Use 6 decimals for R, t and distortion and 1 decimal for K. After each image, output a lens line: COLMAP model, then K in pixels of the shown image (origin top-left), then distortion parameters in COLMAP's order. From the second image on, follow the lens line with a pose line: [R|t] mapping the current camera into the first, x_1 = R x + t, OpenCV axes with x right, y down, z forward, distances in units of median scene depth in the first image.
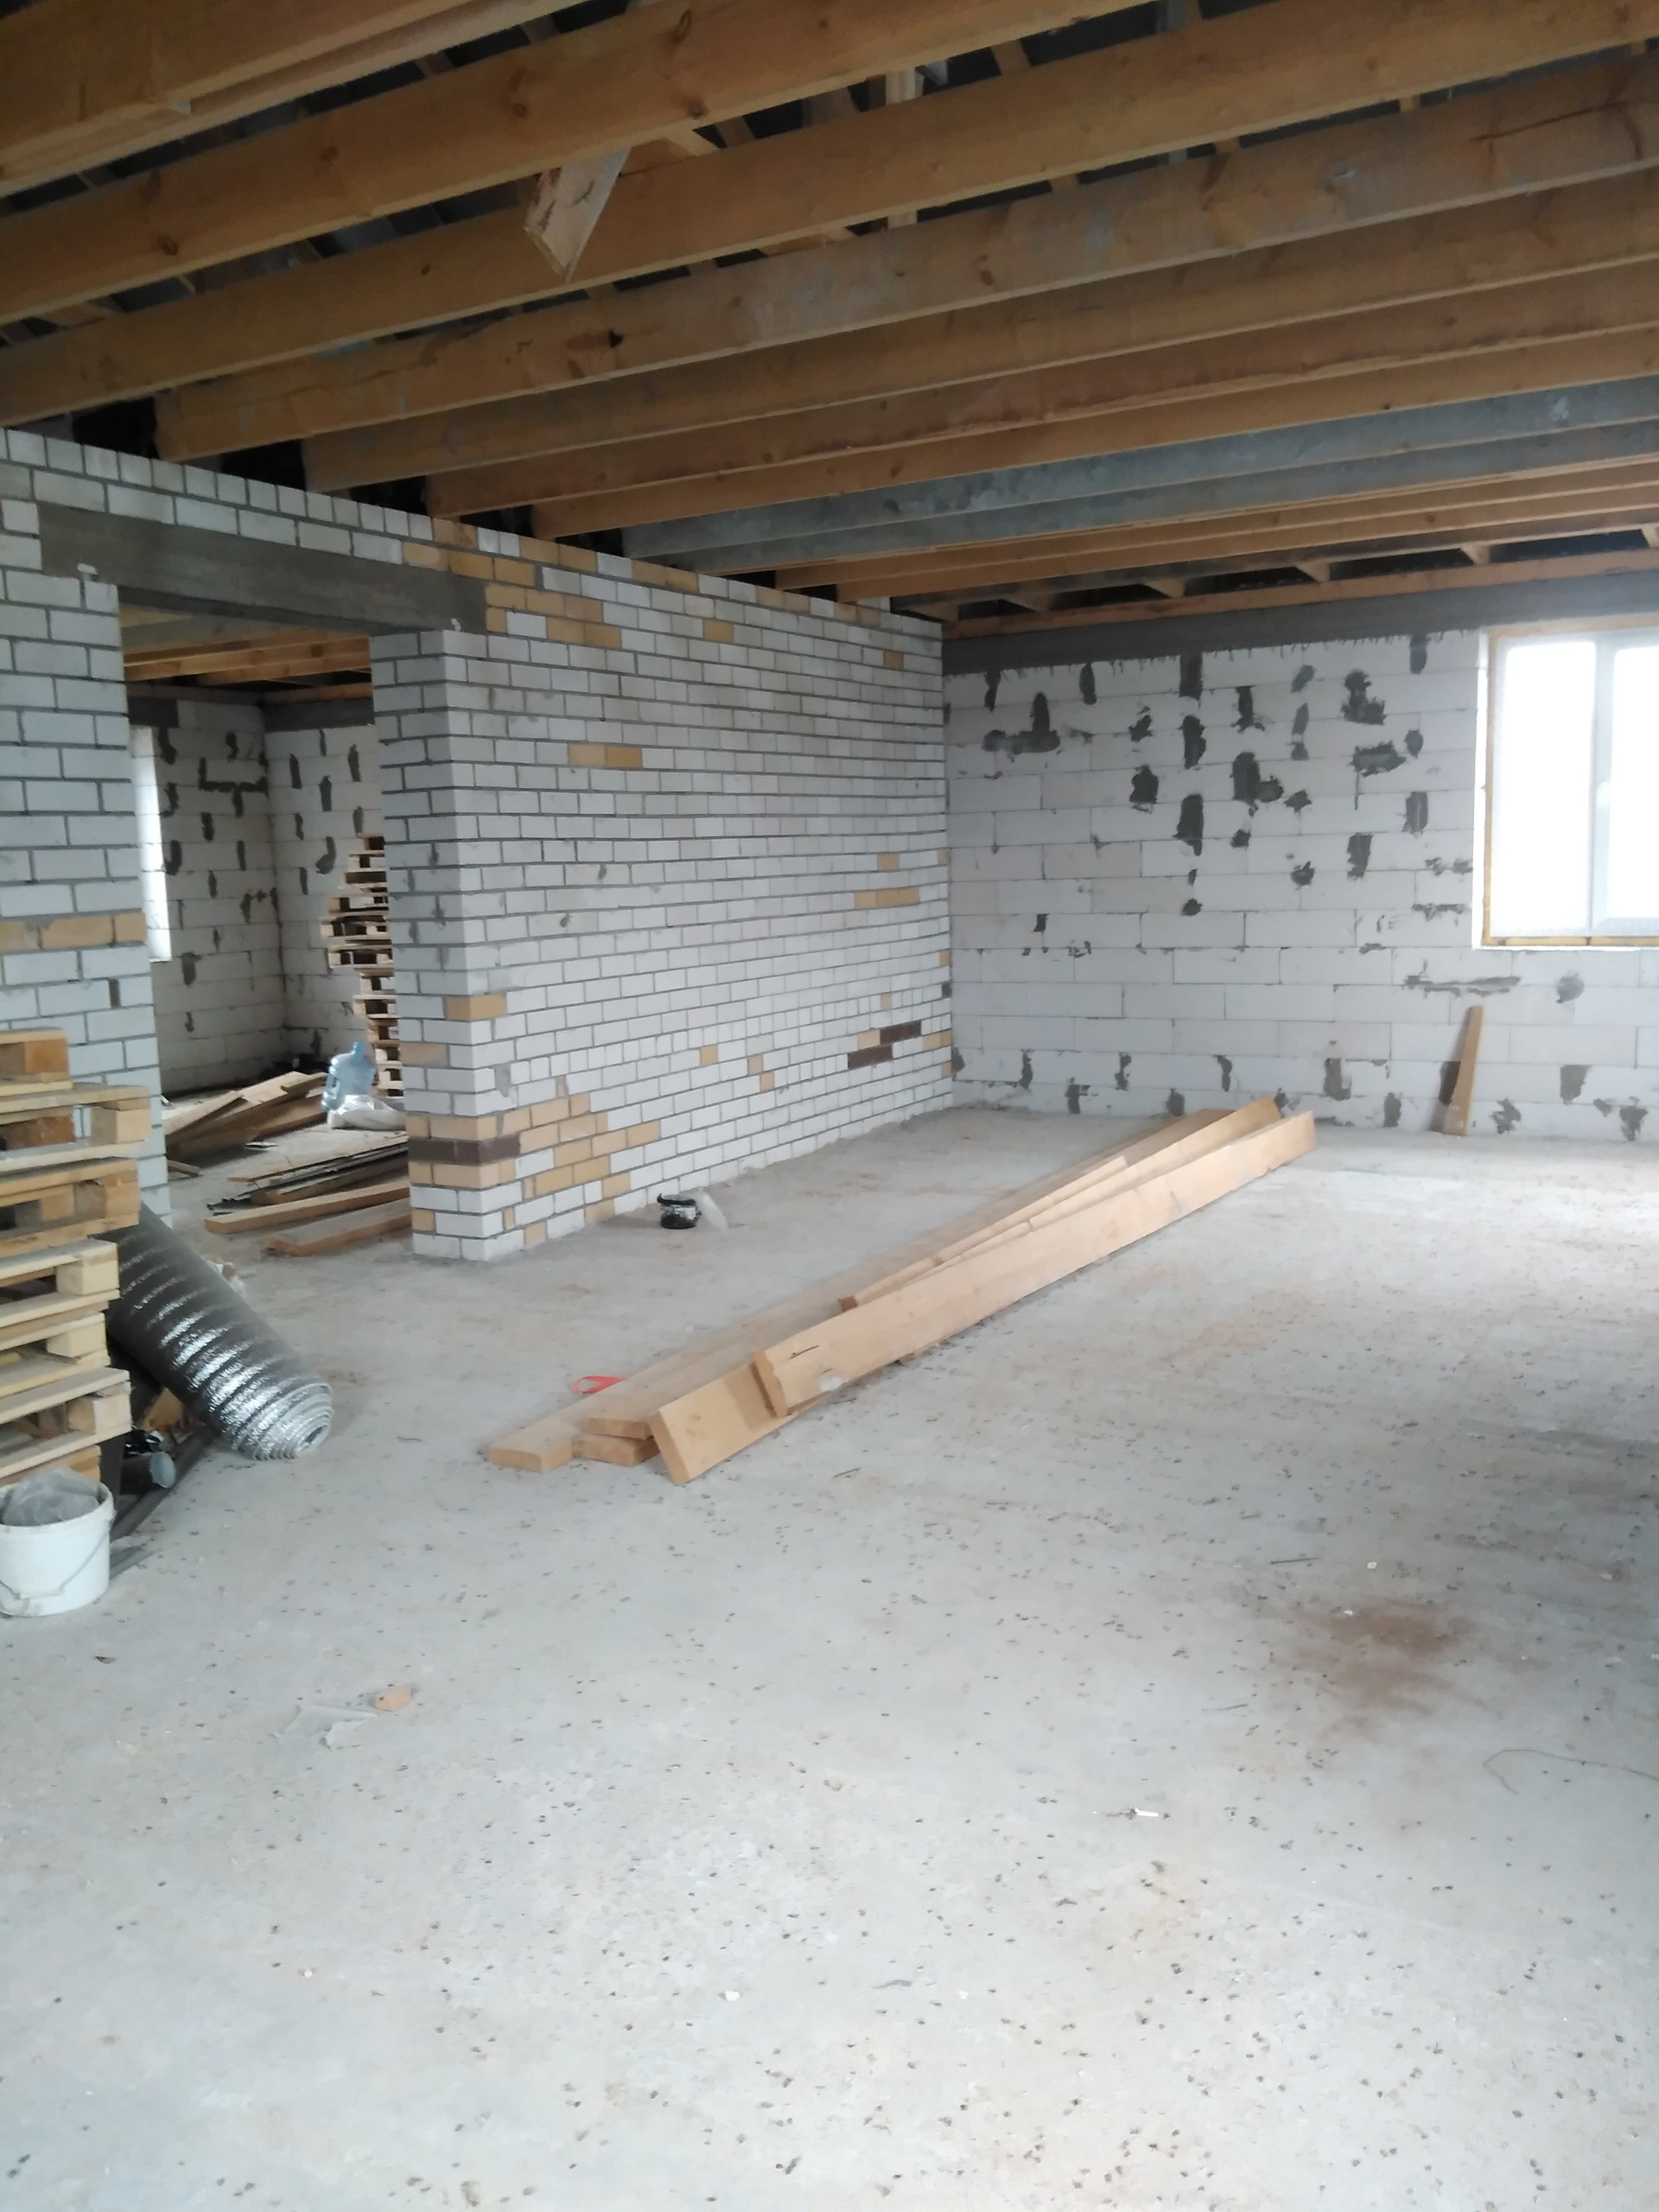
lens RADIAL K [[1777.2, 0, 838.4], [0, 1777.2, 1097.1], [0, 0, 1]] dist [0.012466, -0.042597]
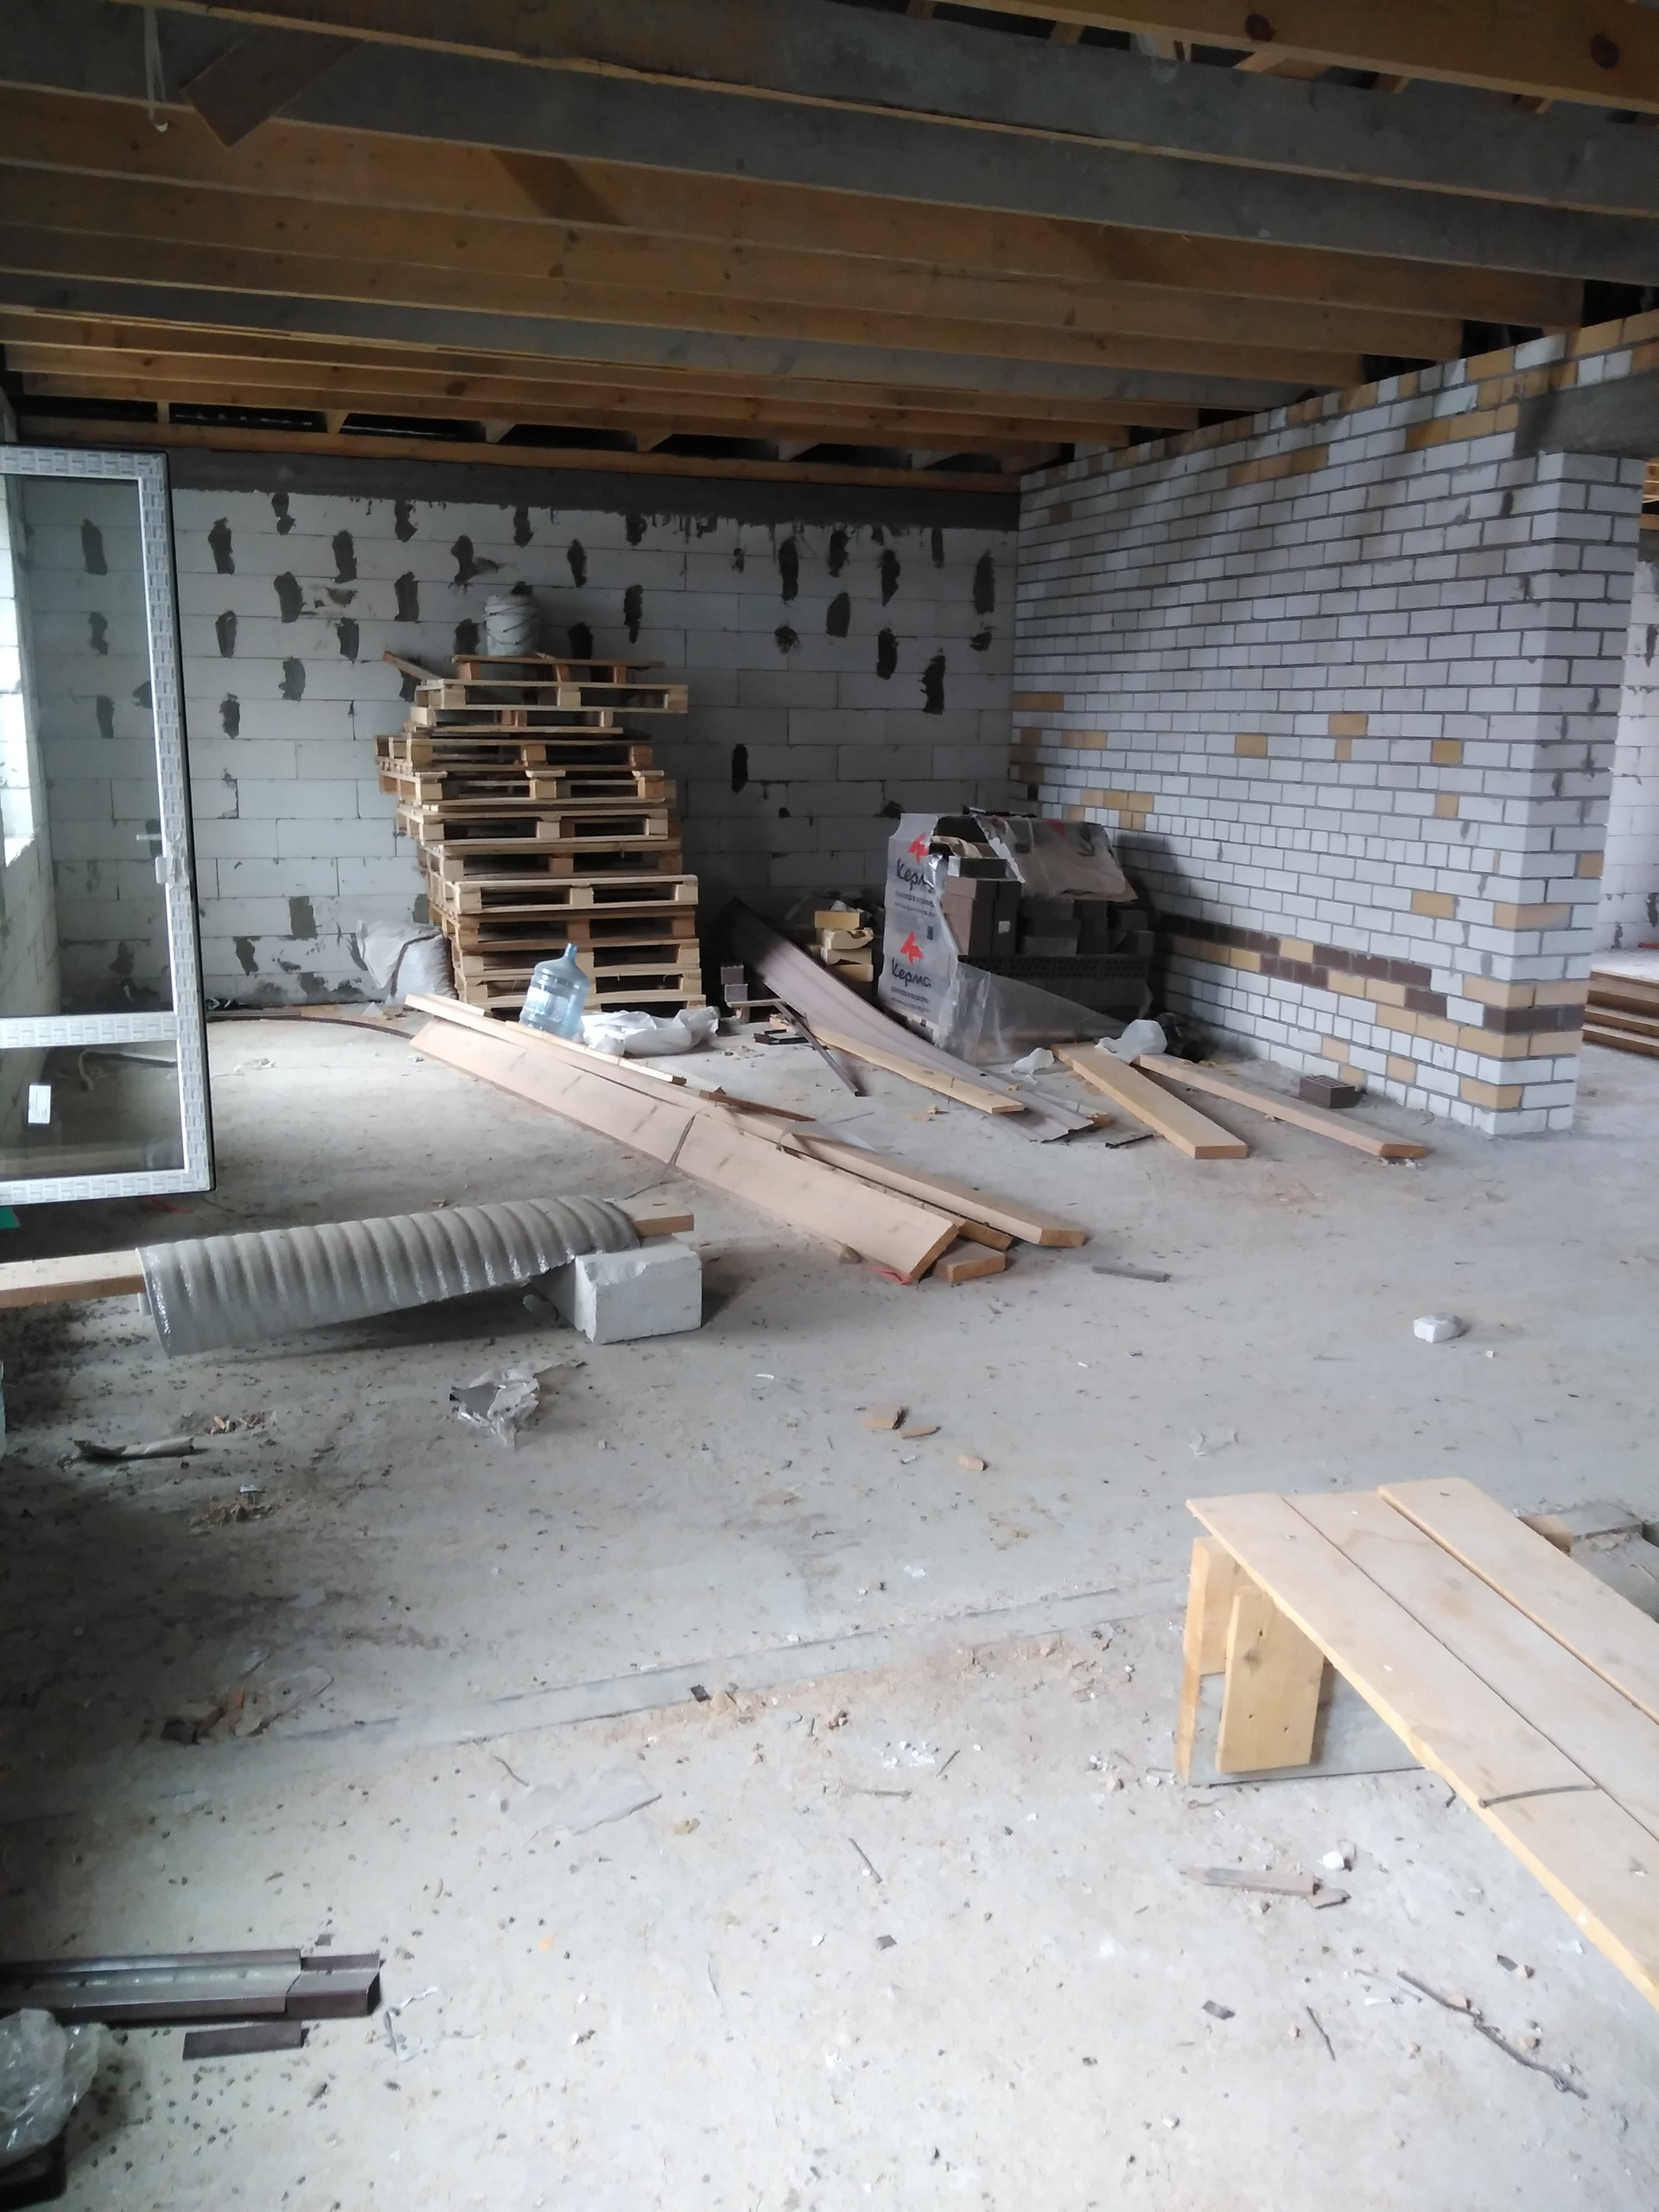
lens RADIAL K [[1777.2, 0, 834.9], [0, 1777.2, 1118.9], [0, 0, 1]] dist [0.012466, -0.042597]
pose [[0.649461, -0.131899, 0.748868, -1.201338], [0.073731, 0.991124, 0.110625, -0.050069], [-0.756812, -0.016632, 0.653421, 0.676181]]
